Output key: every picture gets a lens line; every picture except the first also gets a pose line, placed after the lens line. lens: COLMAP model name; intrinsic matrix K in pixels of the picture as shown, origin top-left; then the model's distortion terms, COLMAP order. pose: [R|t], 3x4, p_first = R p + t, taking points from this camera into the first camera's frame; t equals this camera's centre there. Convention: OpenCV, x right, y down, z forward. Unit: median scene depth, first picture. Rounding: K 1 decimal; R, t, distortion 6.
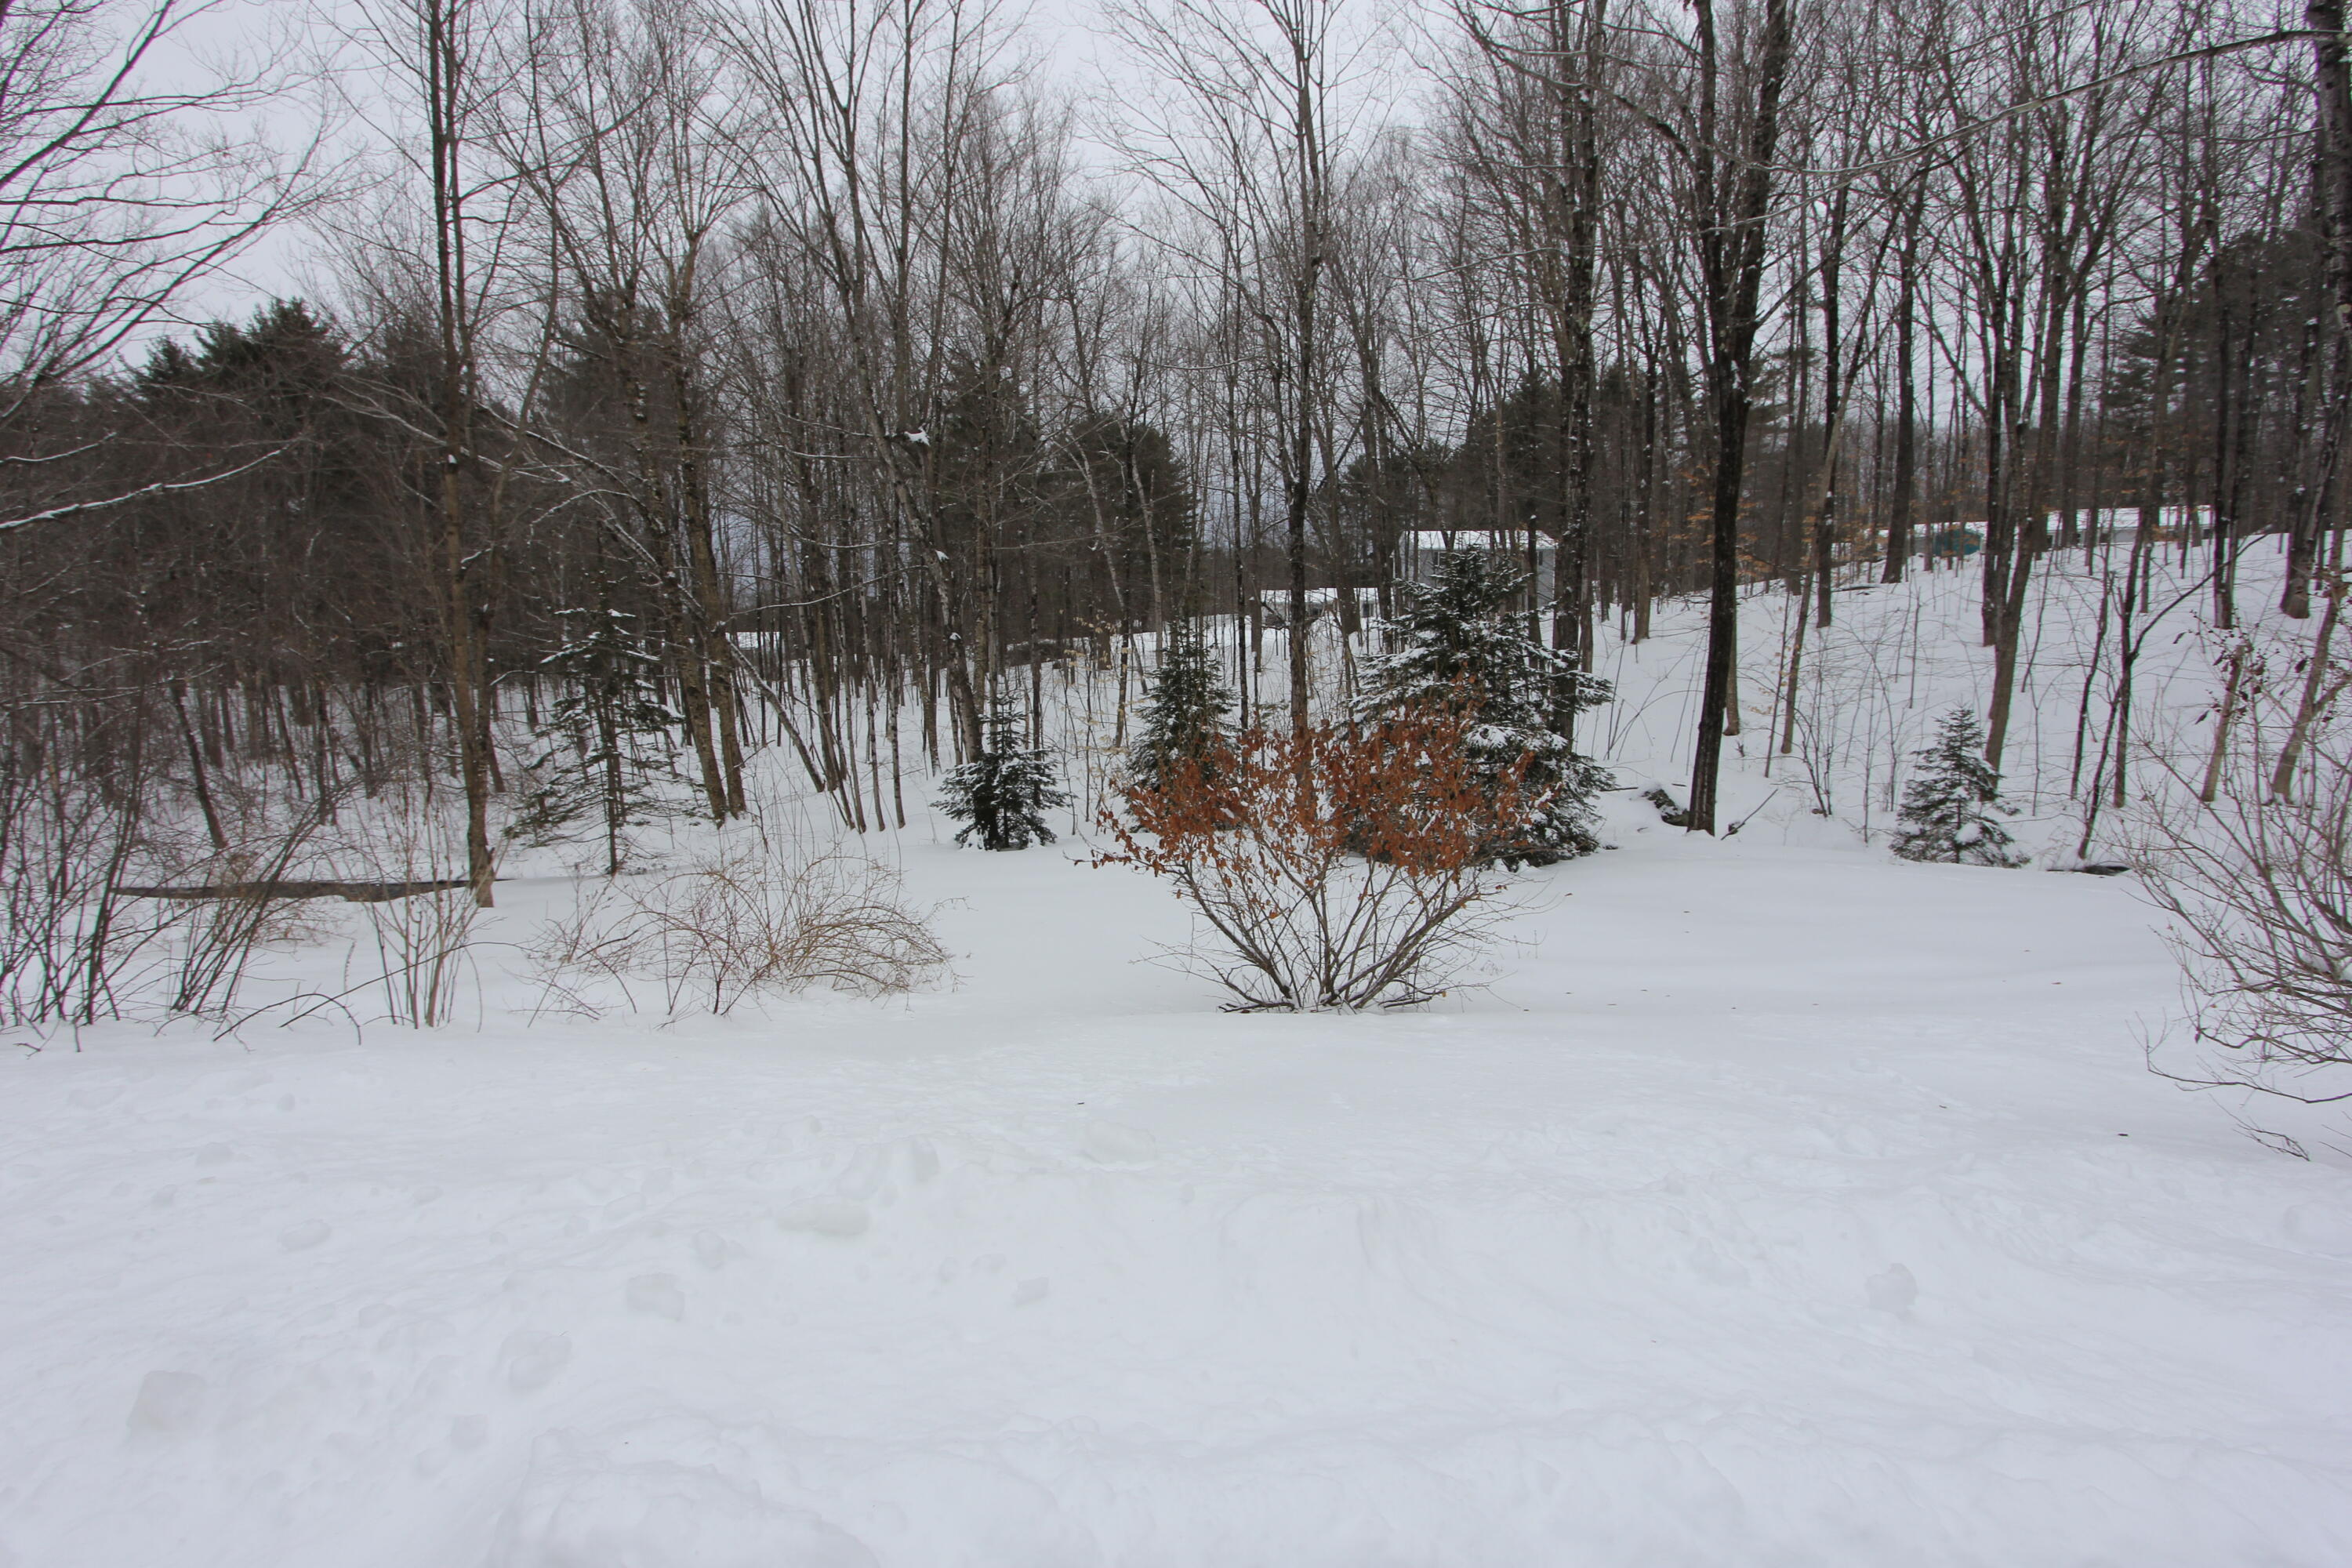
lens RADIAL K [[1084.8, 0, 1158.4], [0, 1084.8, 791.4], [0, 0, 1]] dist [-0.021510, 0.003963]
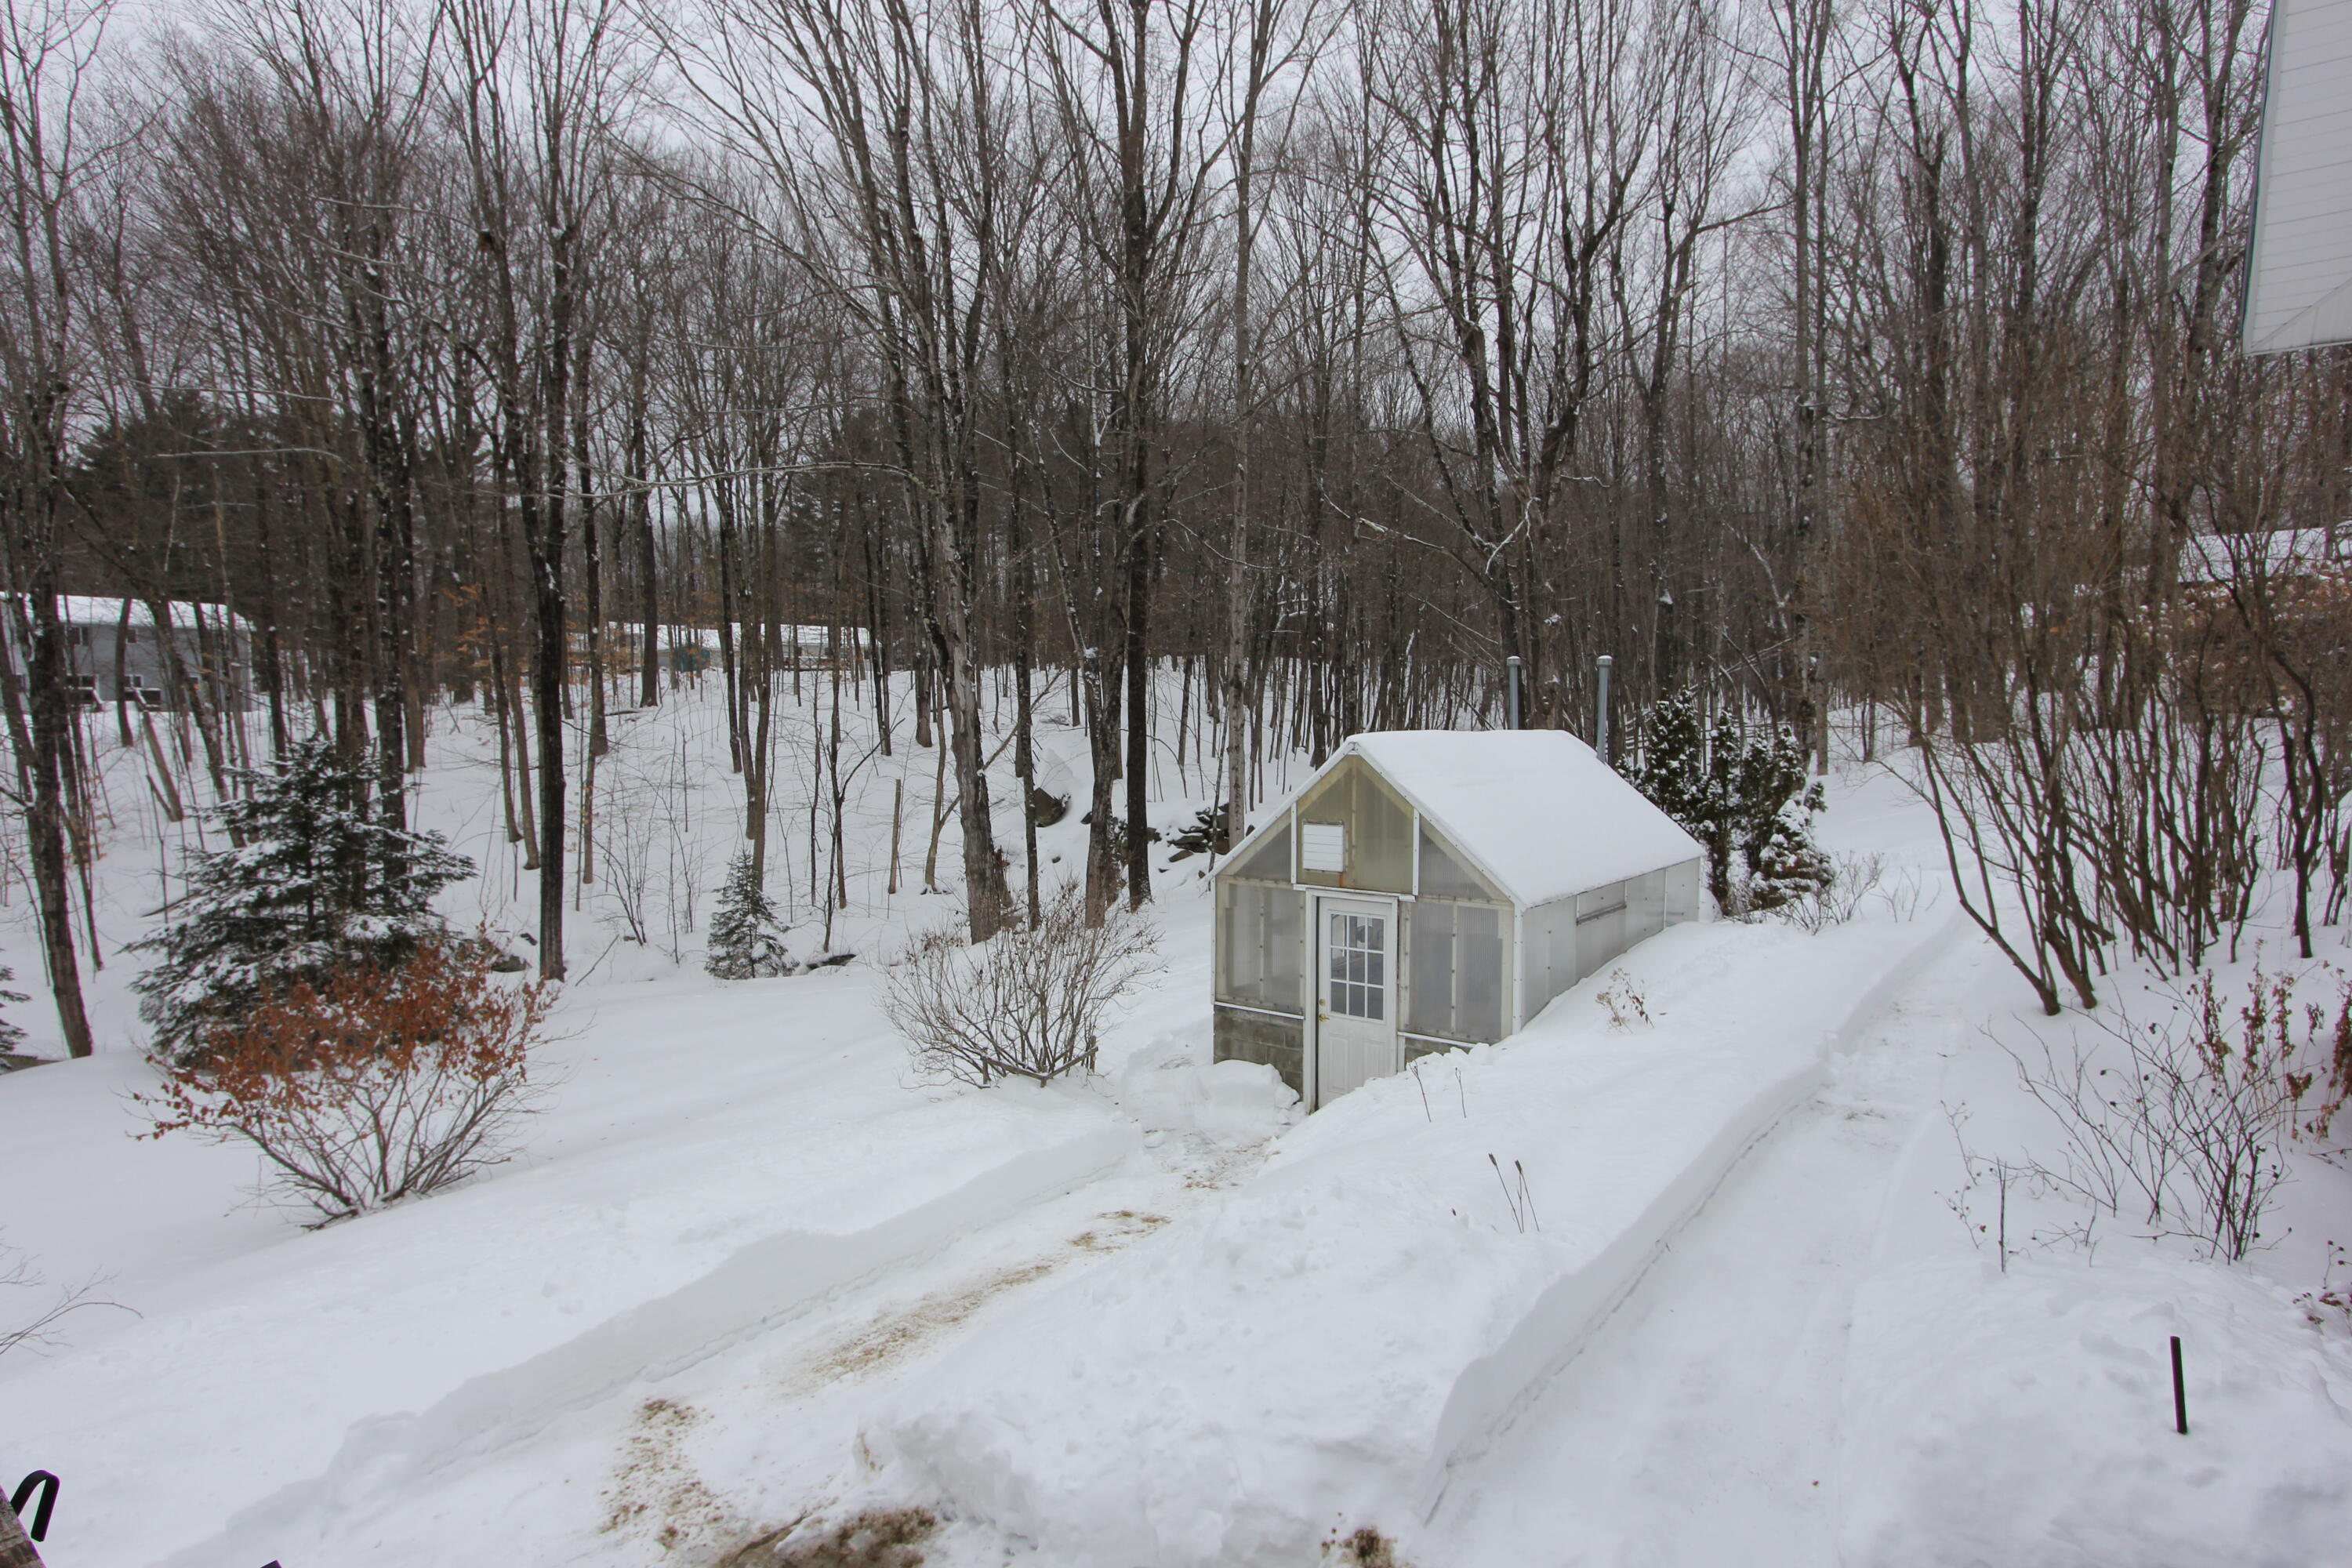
lens RADIAL K [[1276.8, 0, 1163.6], [0, 1276.8, 788.4], [0, 0, 1]] dist [-0.020989, 0.001078]
pose [[0.543332, -0.038311, 0.838643, -0.170884], [0.109502, 0.993658, -0.025551, -0.041472], [-0.832346, 0.105715, 0.544081, -0.171196]]
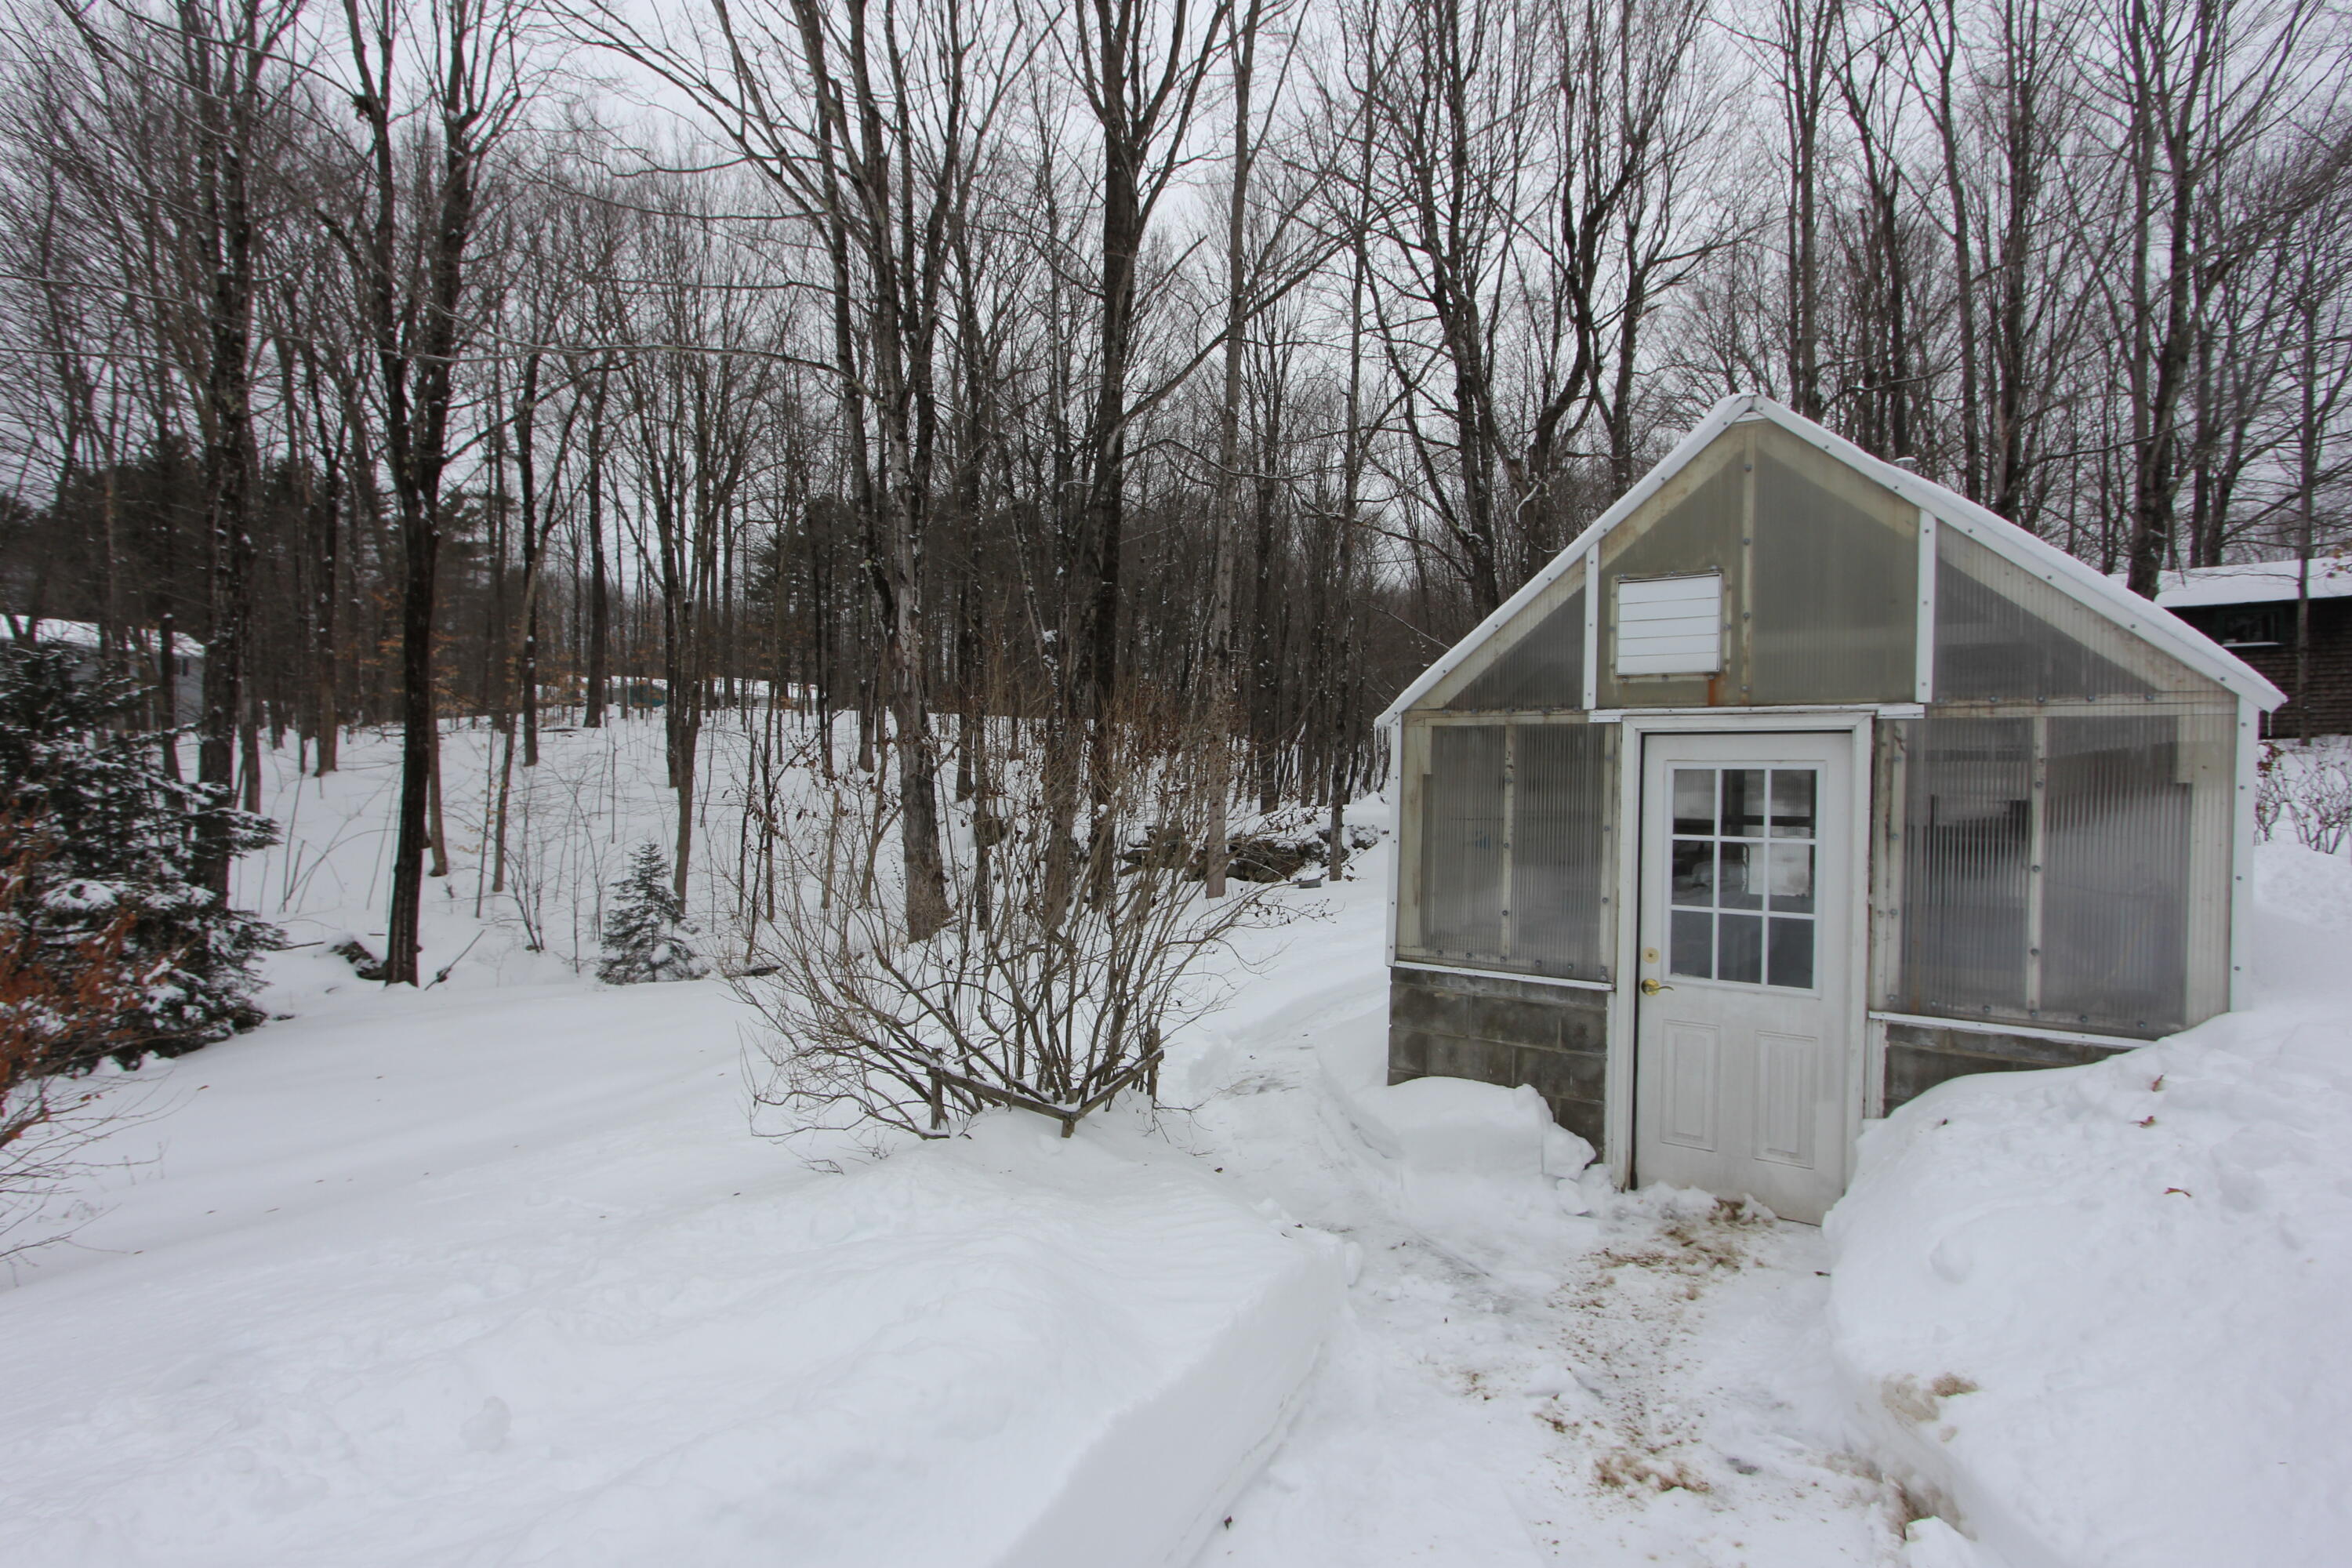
lens RADIAL K [[1087.7, 0, 1164.7], [0, 1087.7, 792.3], [0, 0, 1]] dist [-0.023765, 0.004508]
pose [[0.475219, 0.018615, 0.879671, 0.005202], [0.091701, 0.993284, -0.070559, -0.000301], [-0.875076, 0.114198, 0.470320, -0.007600]]
